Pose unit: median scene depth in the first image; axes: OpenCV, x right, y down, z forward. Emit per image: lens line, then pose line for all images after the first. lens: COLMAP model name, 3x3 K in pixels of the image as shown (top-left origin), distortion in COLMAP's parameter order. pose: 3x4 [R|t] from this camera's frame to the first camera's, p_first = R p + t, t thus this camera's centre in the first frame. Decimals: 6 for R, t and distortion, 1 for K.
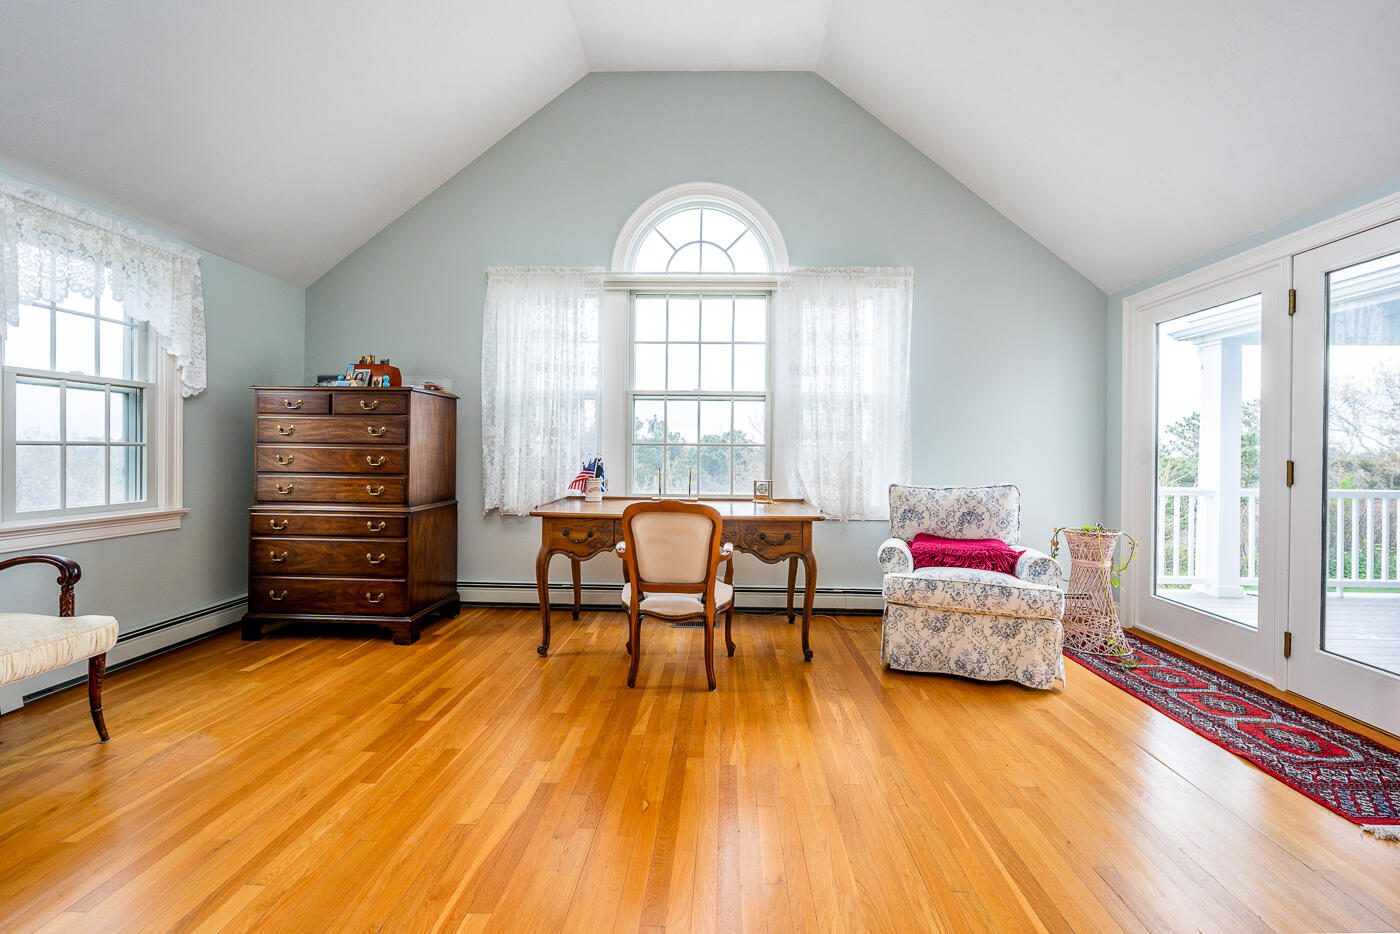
lens RADIAL K [[520.3, 0, 733.9], [0, 520.3, 455.3], [0, 0, 1]] dist [0.000405, 0.000006]
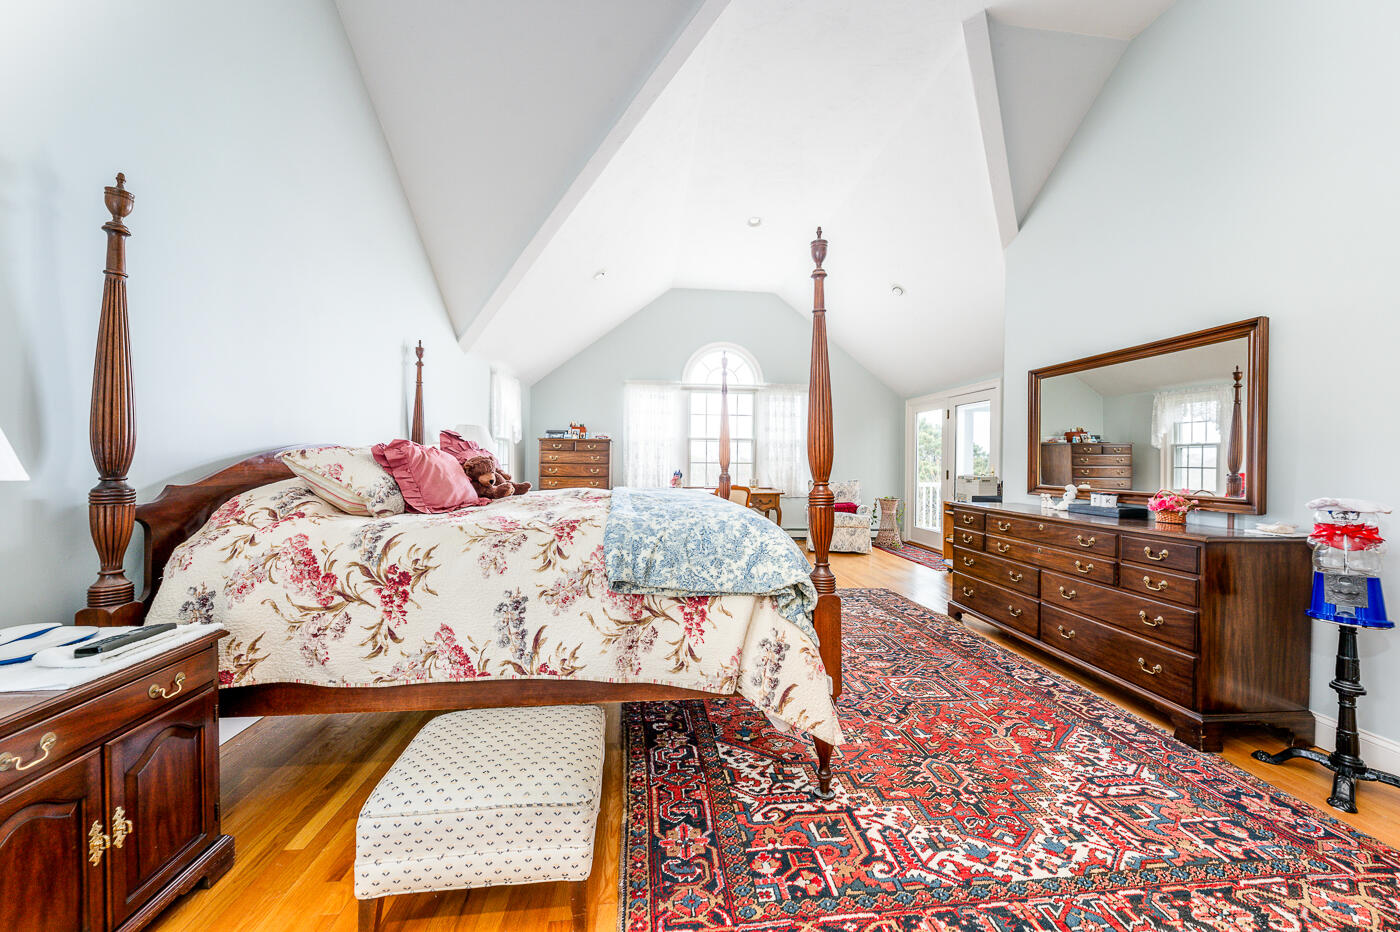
lens RADIAL K [[495.4, 0, 699.2], [0, 495.4, 462.5], [0, 0, 1]] dist [-0.002361, 0.000229]
pose [[0.996892, -0.000850, 0.078776, -0.339819], [0.000958, 0.999999, -0.001335, -0.020822], [-0.078774, 0.001406, 0.996891, -1.094324]]
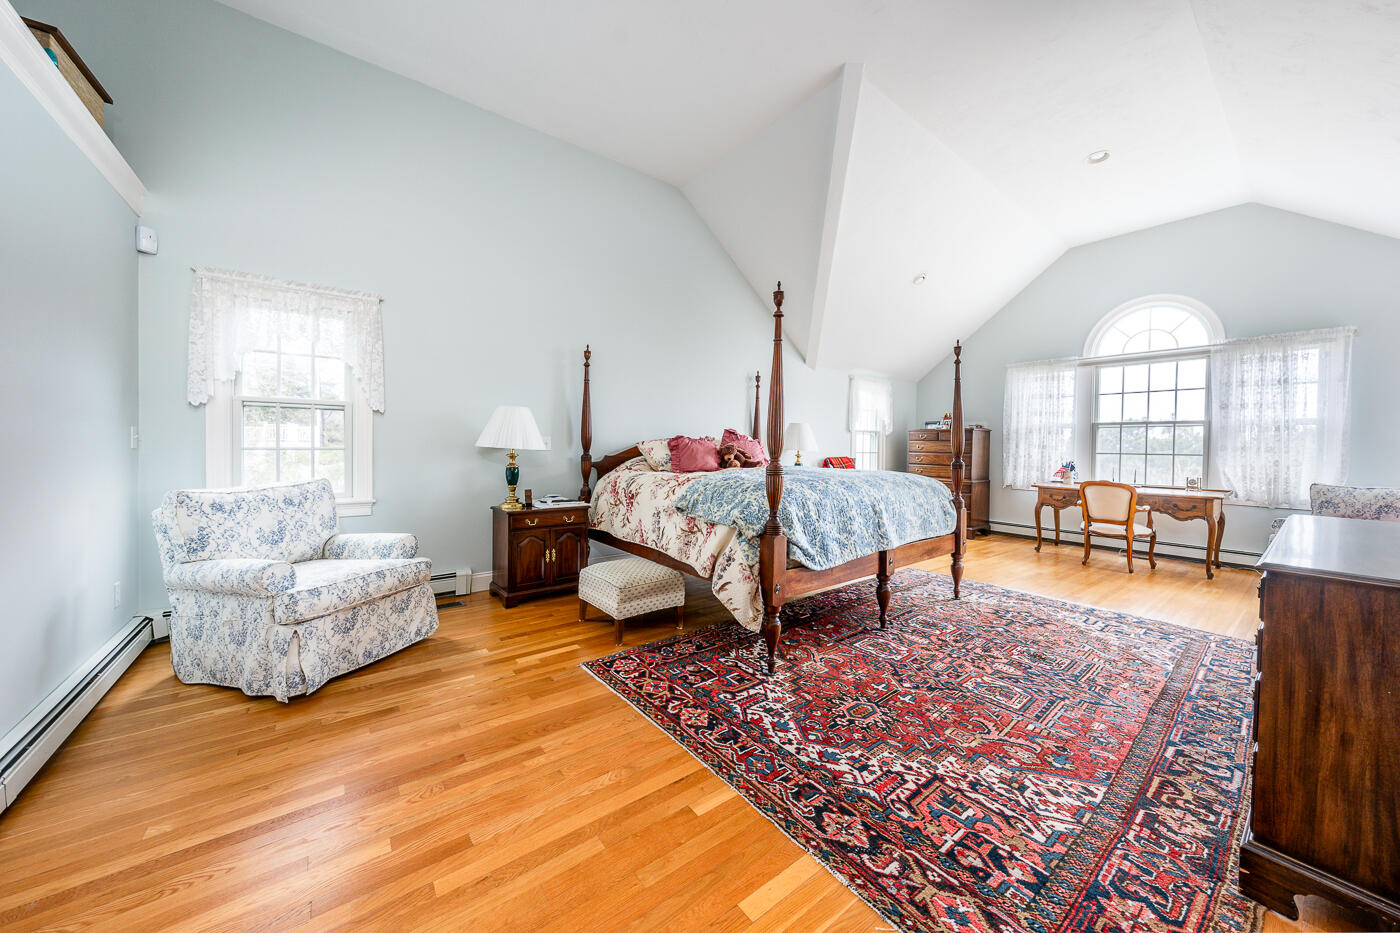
lens RADIAL K [[487.0, 0, 701.4], [0, 487.0, 455.0], [0, 0, 1]] dist [-0.002155, -0.000151]
pose [[0.590095, 0.010724, -0.807263, 0.366737], [-0.011968, 0.999918, 0.004535, -0.008493], [0.807245, 0.006986, 0.590175, -1.110716]]
